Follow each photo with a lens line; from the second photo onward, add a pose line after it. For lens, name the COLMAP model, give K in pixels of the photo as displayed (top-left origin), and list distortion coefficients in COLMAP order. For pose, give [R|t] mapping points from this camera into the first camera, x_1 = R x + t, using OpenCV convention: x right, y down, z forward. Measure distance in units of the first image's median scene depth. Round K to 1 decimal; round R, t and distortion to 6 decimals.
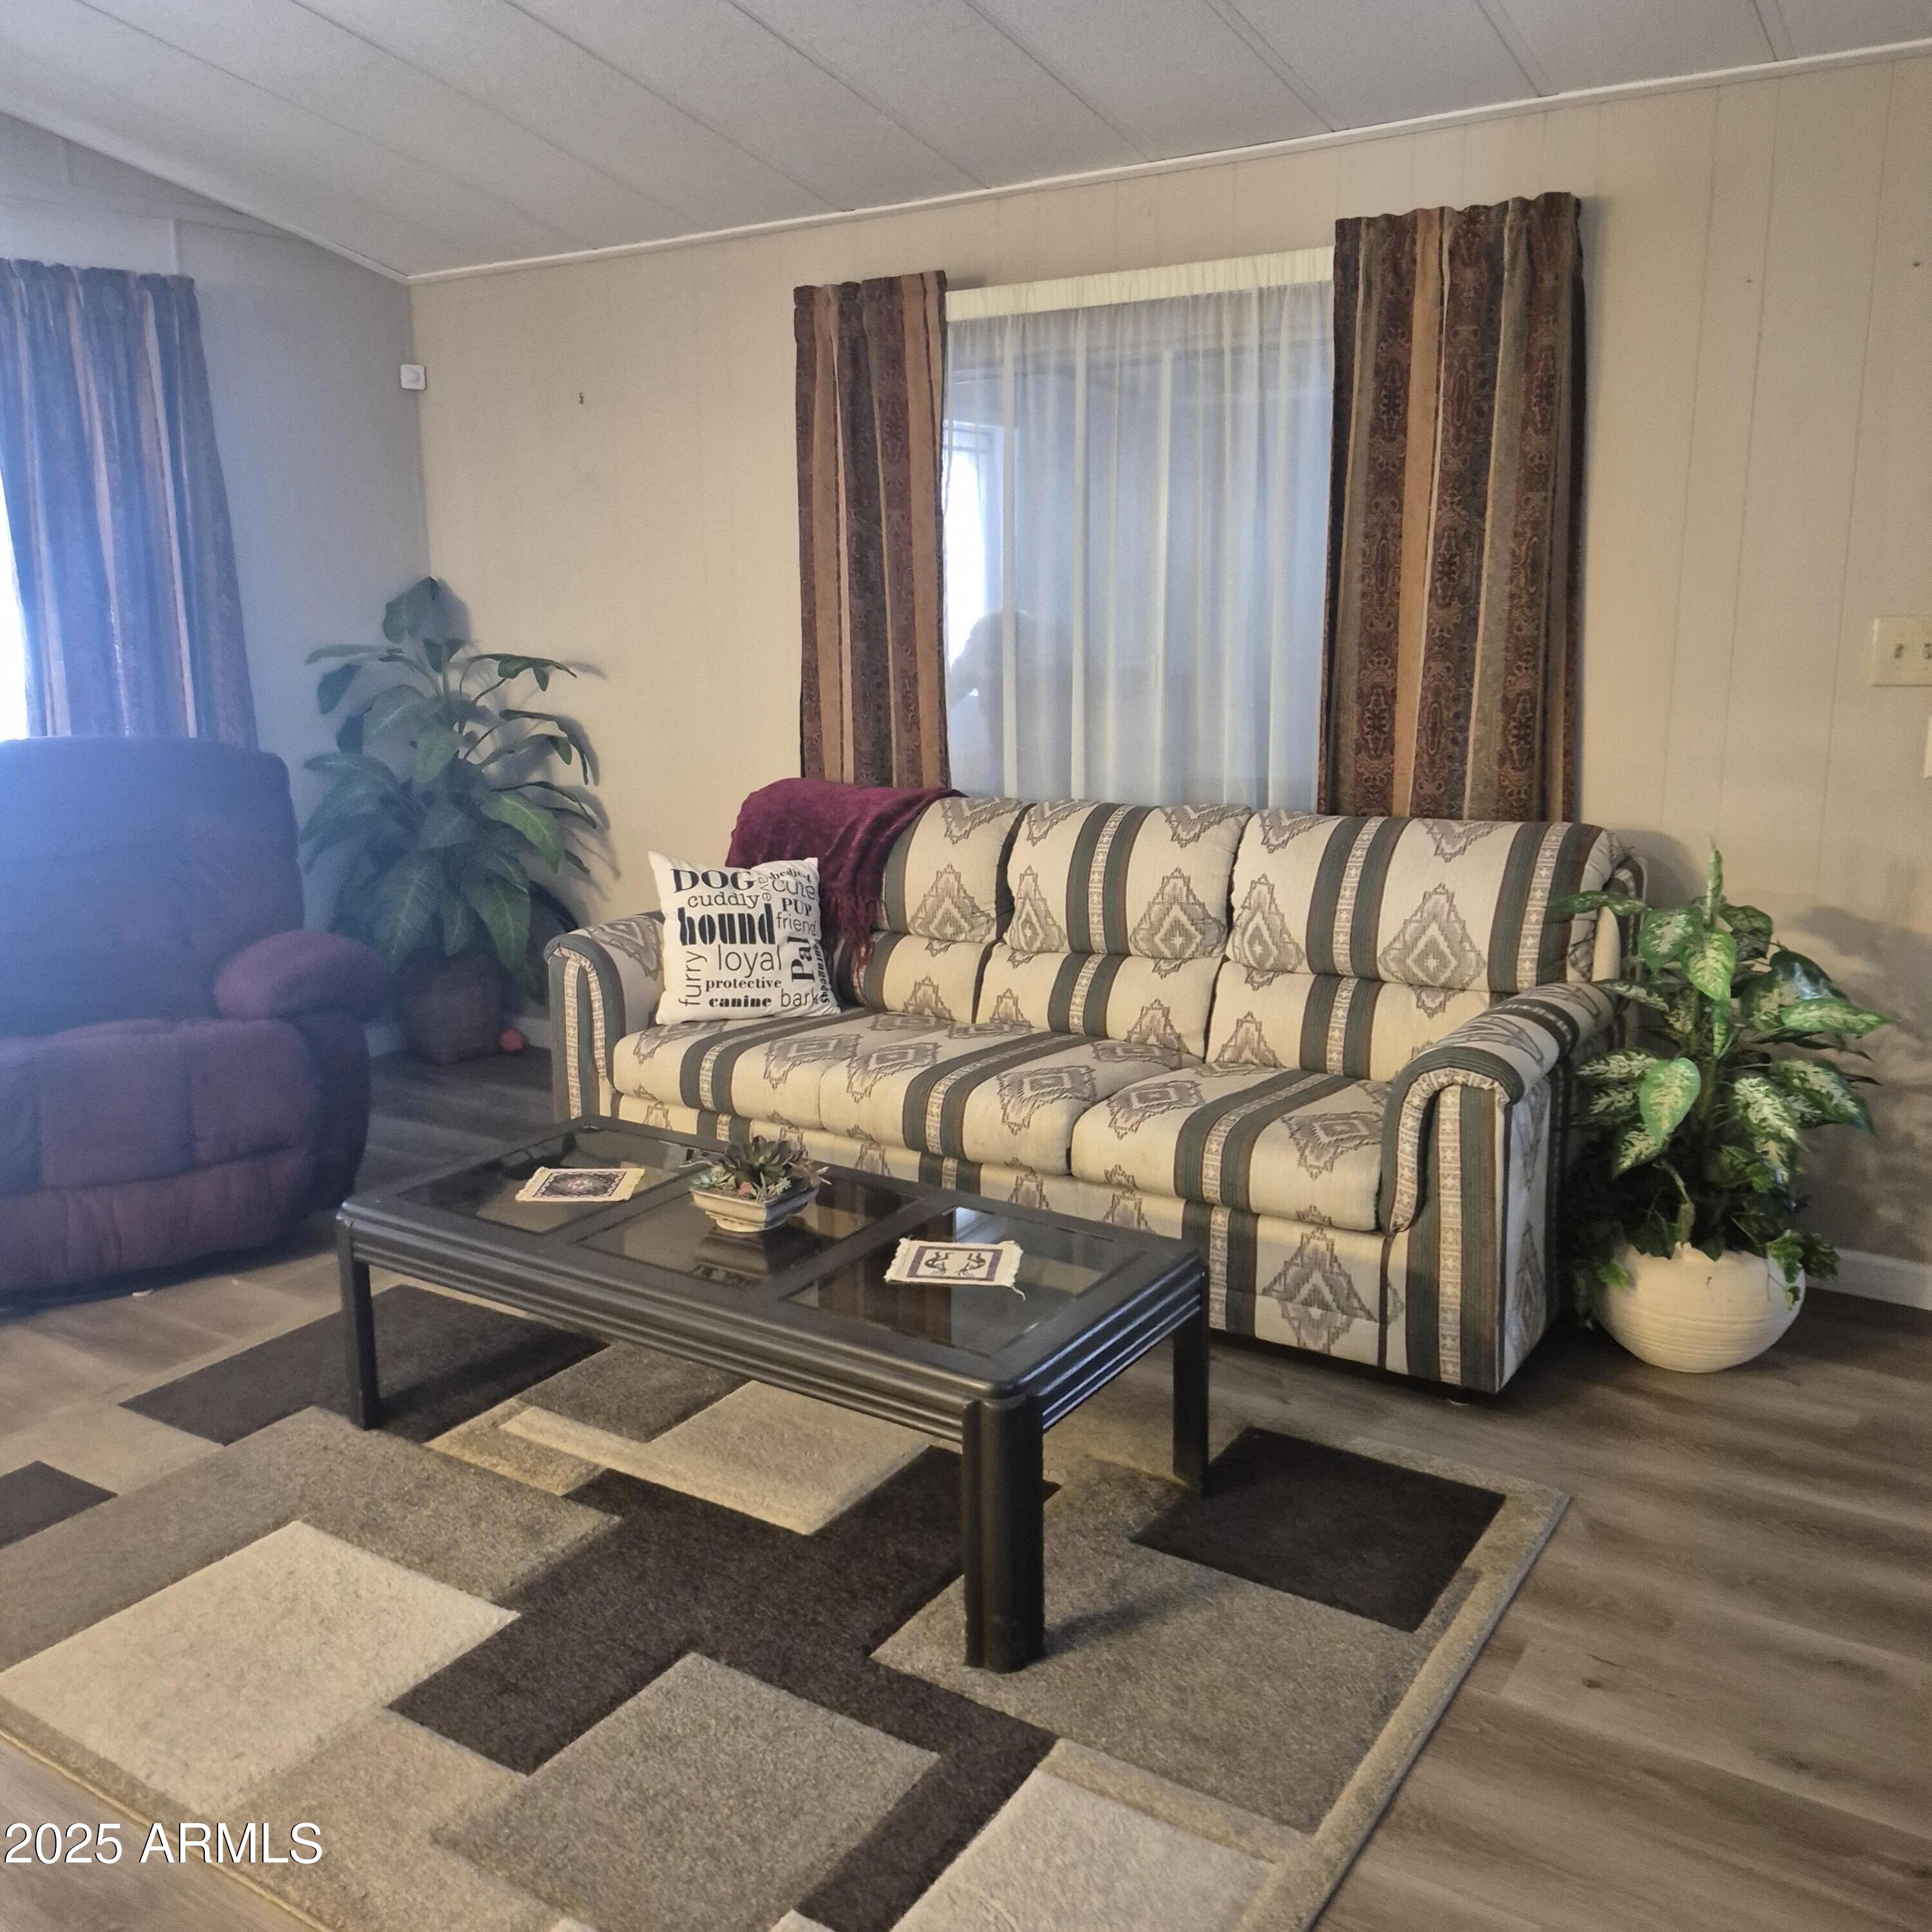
lens RADIAL K [[1759.4, 0, 976.6], [0, 1759.4, 952.3], [0, 0, 1]] dist [0.032922, 0.000000]
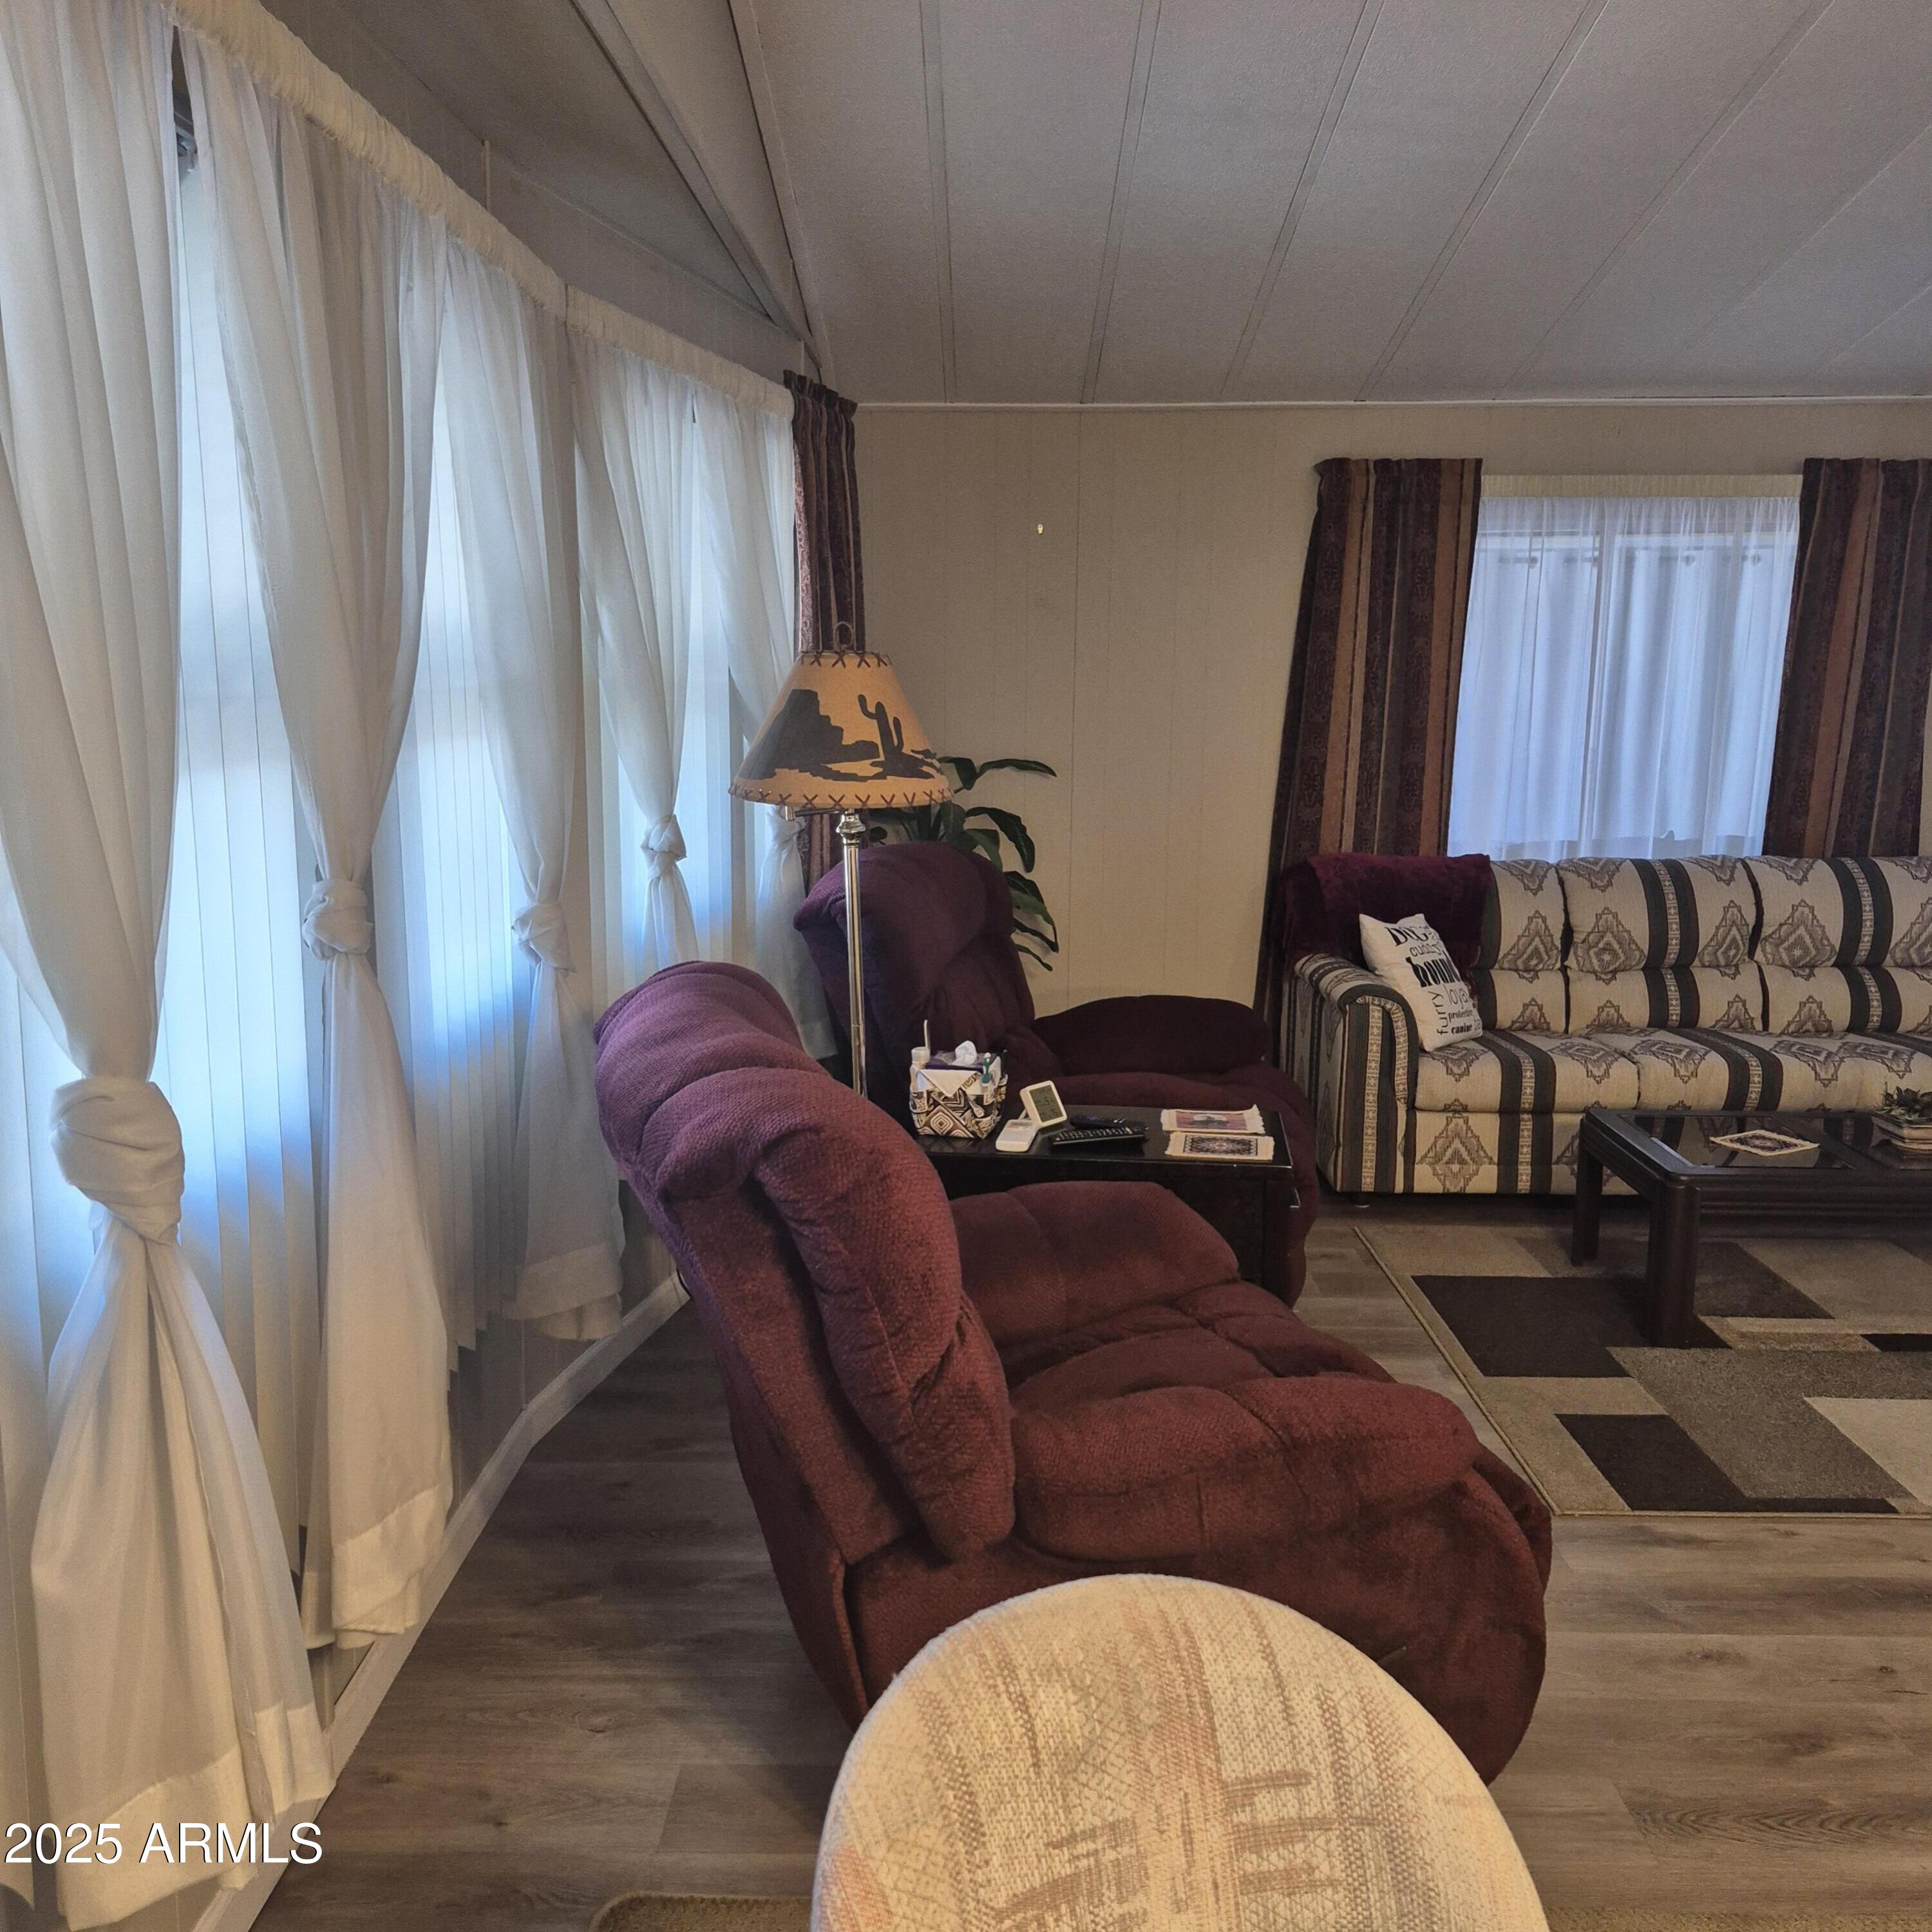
lens RADIAL K [[1759.4, 0, 938.3], [0, 1759.4, 980.1], [0, 0, 1]] dist [0.032922, 0.000000]
pose [[0.852719, -0.076356, 0.516760, -1.235962], [0.092914, 0.995655, -0.006203, -0.037152], [-0.514041, 0.053304, 0.856108, 0.125435]]
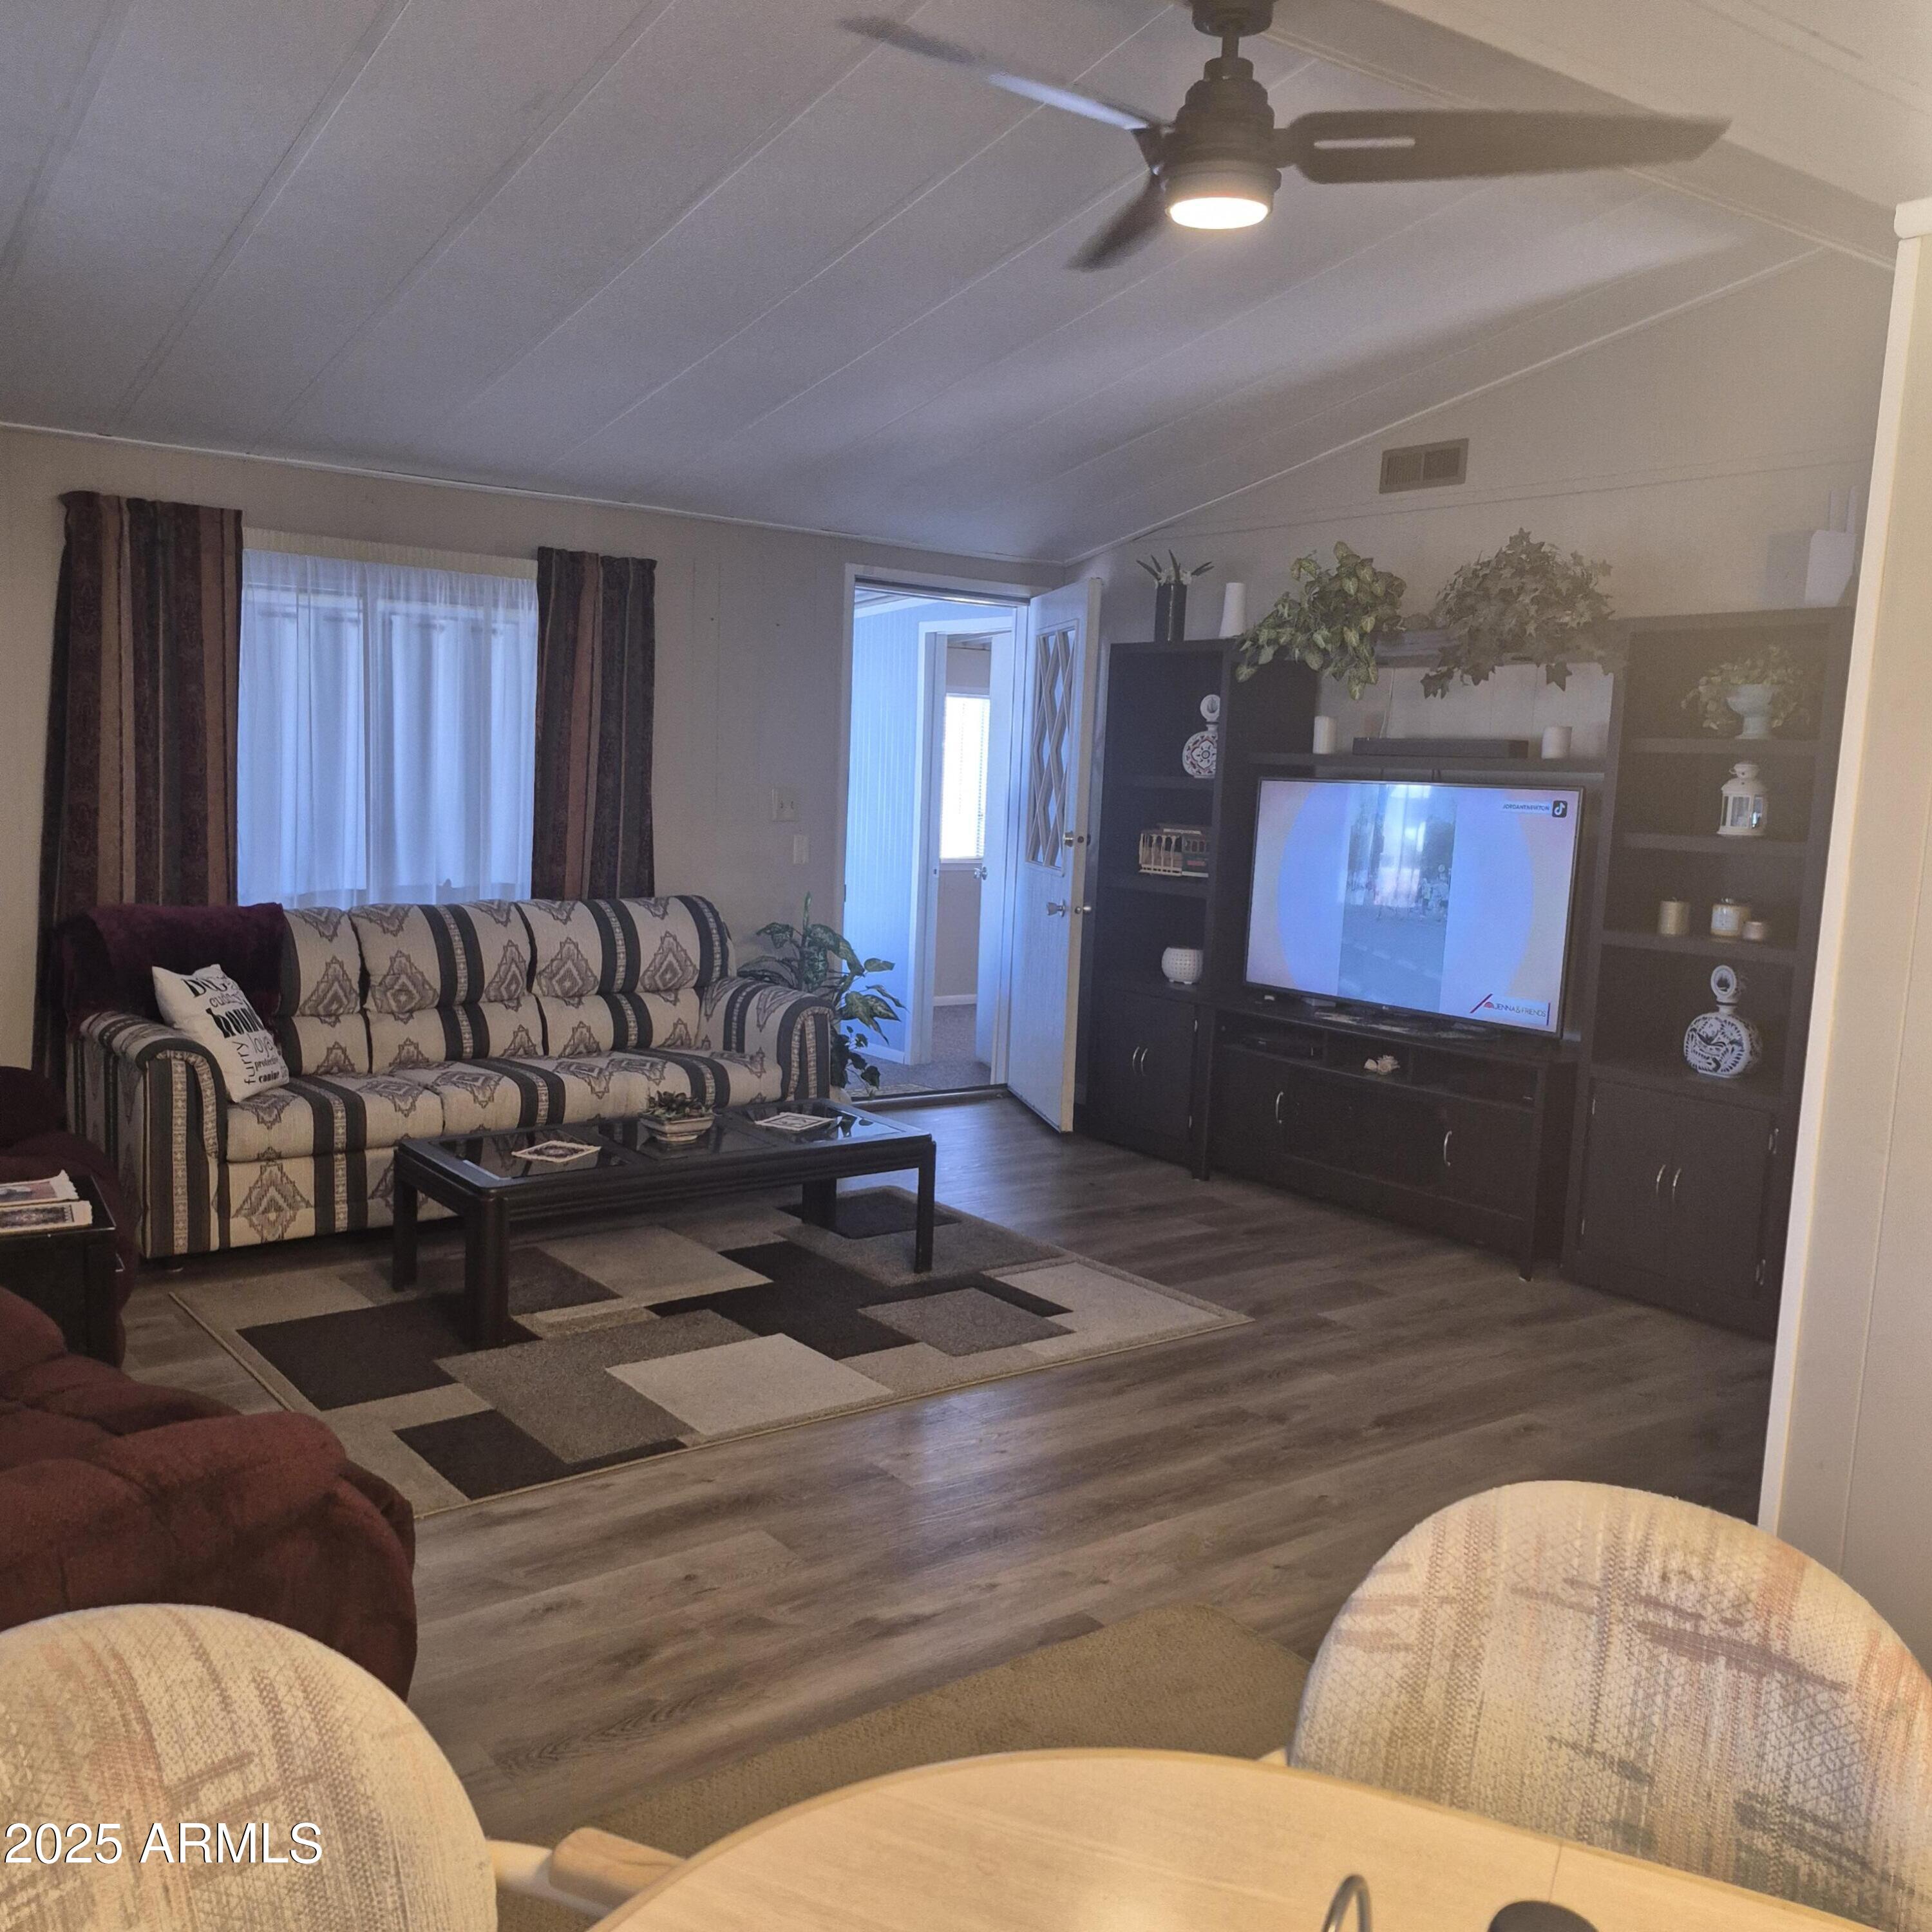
lens RADIAL K [[1759.4, 0, 953.1], [0, 1759.4, 983.0], [0, 0, 1]] dist [0.032922, 0.000000]
pose [[0.335313, -0.095919, 0.937211, -1.286749], [0.147463, 0.987885, 0.048347, -0.029858], [-0.930495, 0.121992, 0.345395, 0.114291]]
